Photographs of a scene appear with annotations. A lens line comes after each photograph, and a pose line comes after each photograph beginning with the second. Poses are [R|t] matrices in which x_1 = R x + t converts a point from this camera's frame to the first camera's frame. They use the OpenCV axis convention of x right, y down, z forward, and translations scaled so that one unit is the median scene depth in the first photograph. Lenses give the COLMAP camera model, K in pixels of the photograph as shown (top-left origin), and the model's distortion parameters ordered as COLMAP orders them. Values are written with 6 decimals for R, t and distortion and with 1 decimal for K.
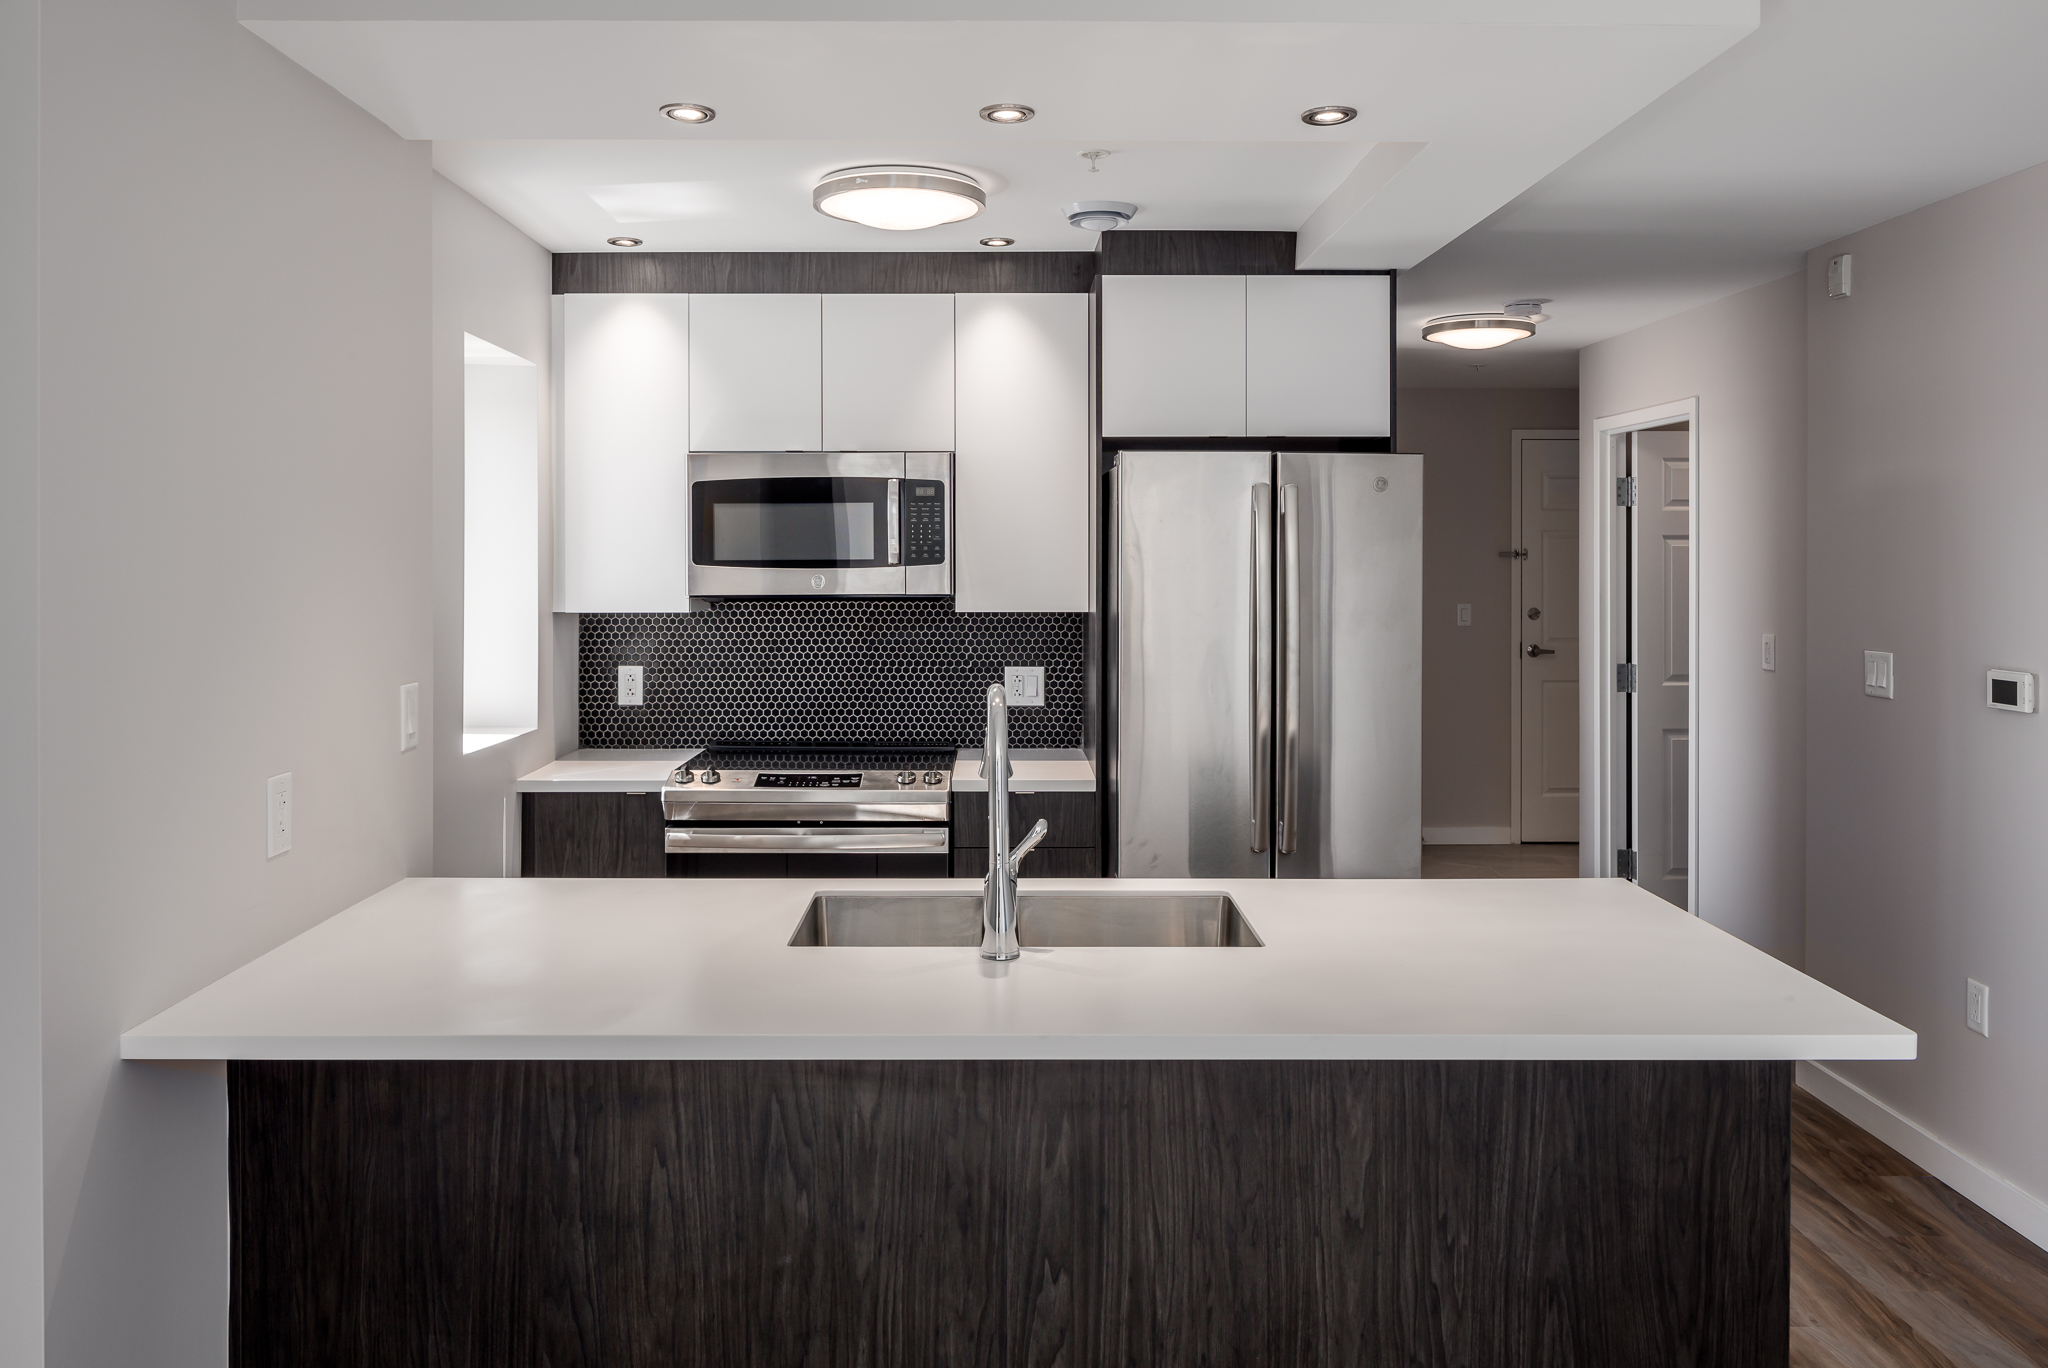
lens RADIAL K [[1503.3, 0, 1018.5], [0, 1503.3, 573.4], [0, 0, 1]] dist [-0.001702, -0.002136]
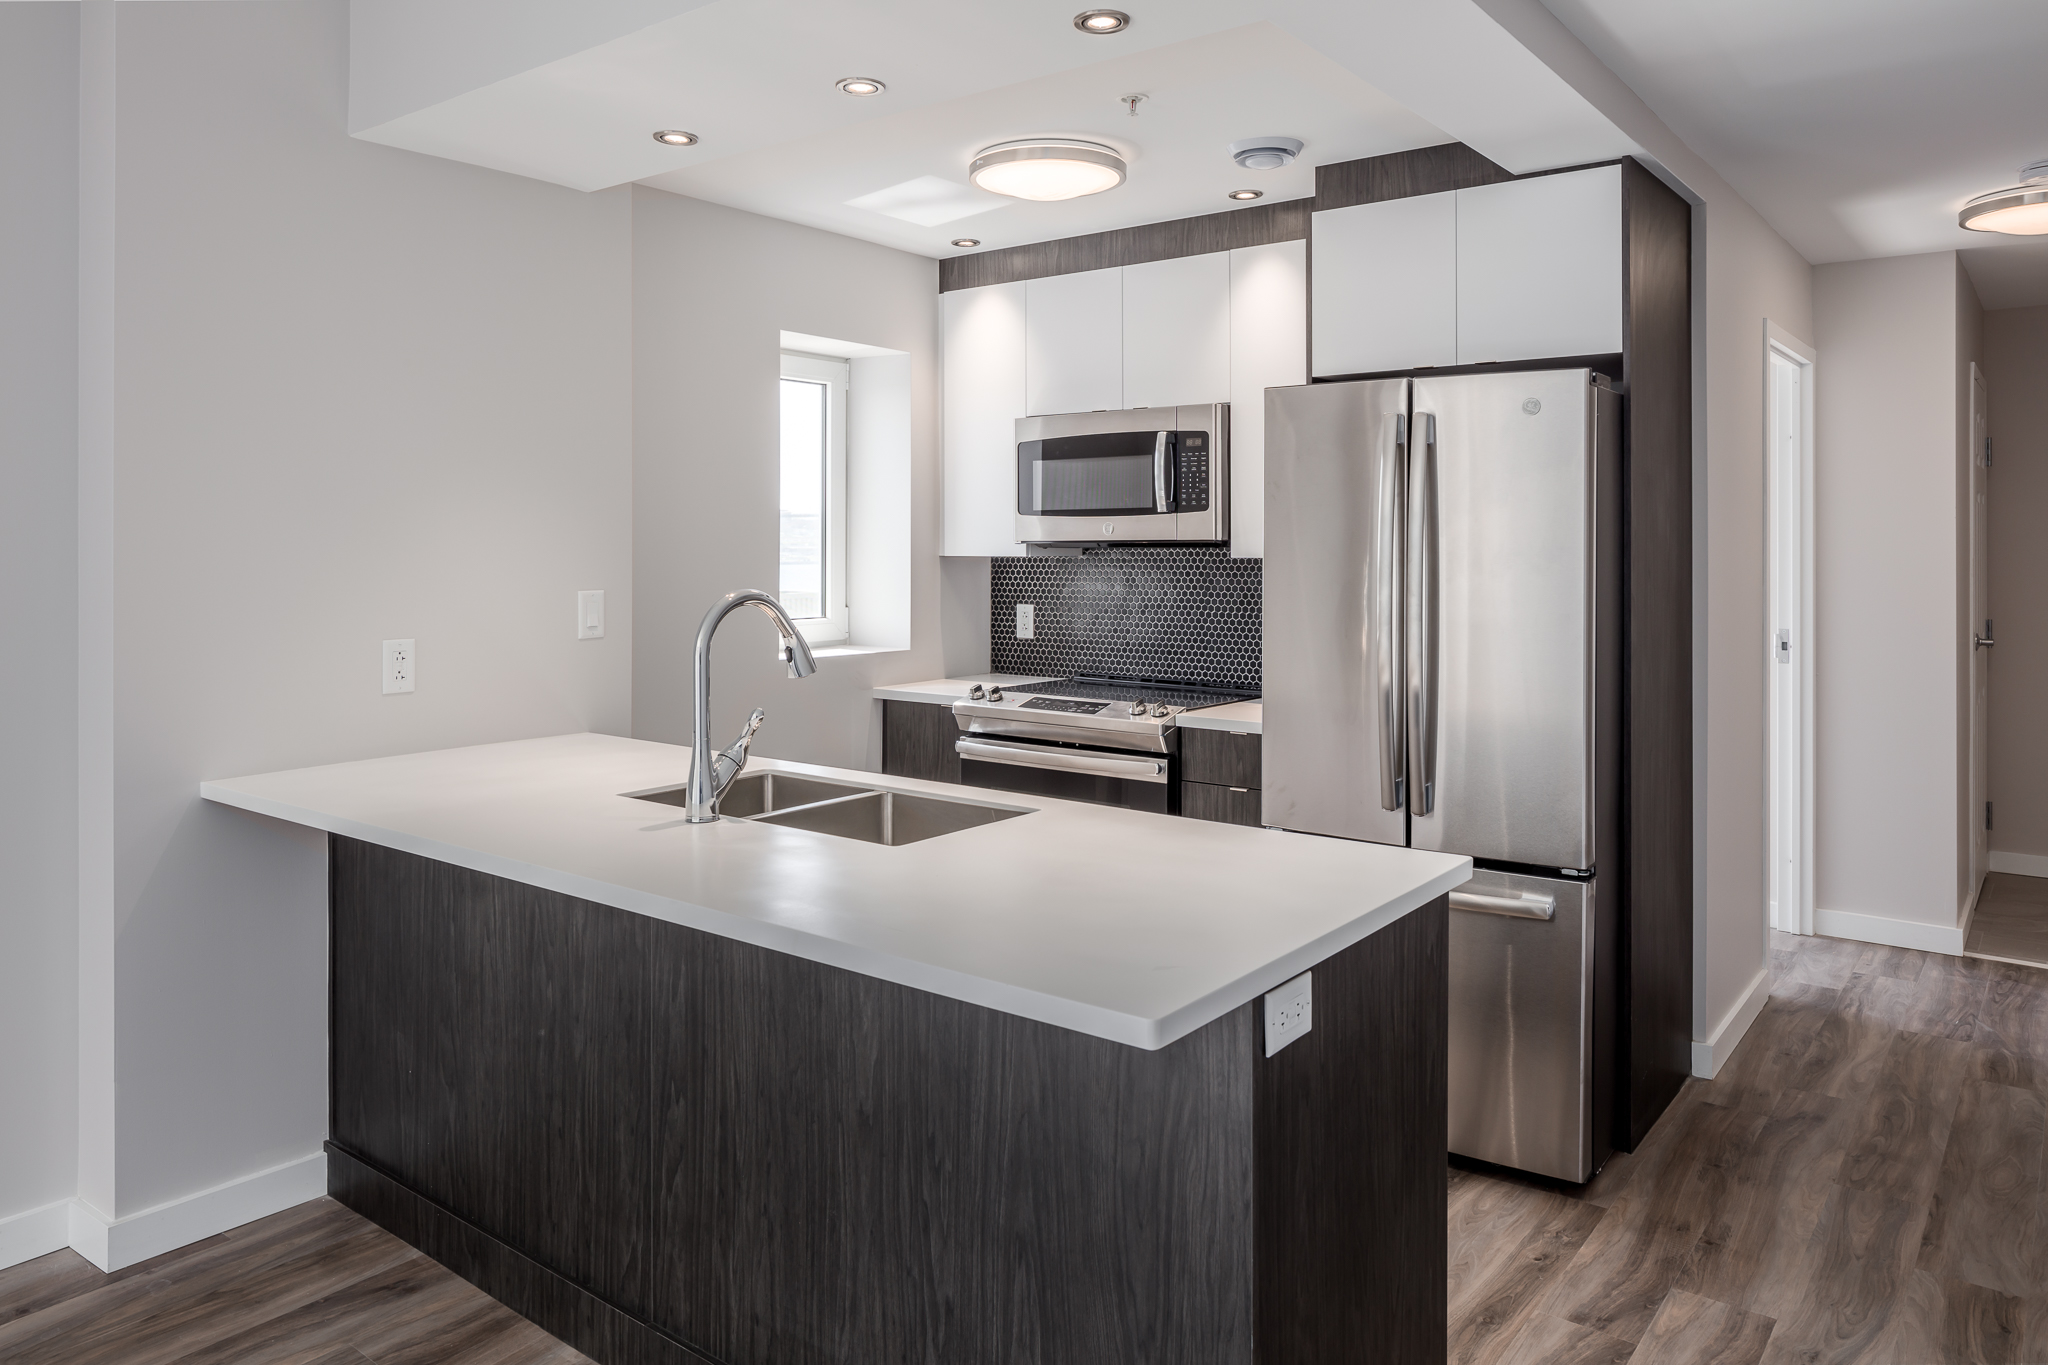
lens RADIAL K [[1393.5, 0, 1025.5], [0, 1393.5, 543.7], [0, 0, 1]] dist [-0.001874, -0.000520]
pose [[0.785105, -0.000747, -0.619363, 0.889325], [-0.005953, 0.999944, -0.008752, 0.050915], [0.619335, 0.010559, 0.785056, 0.321445]]
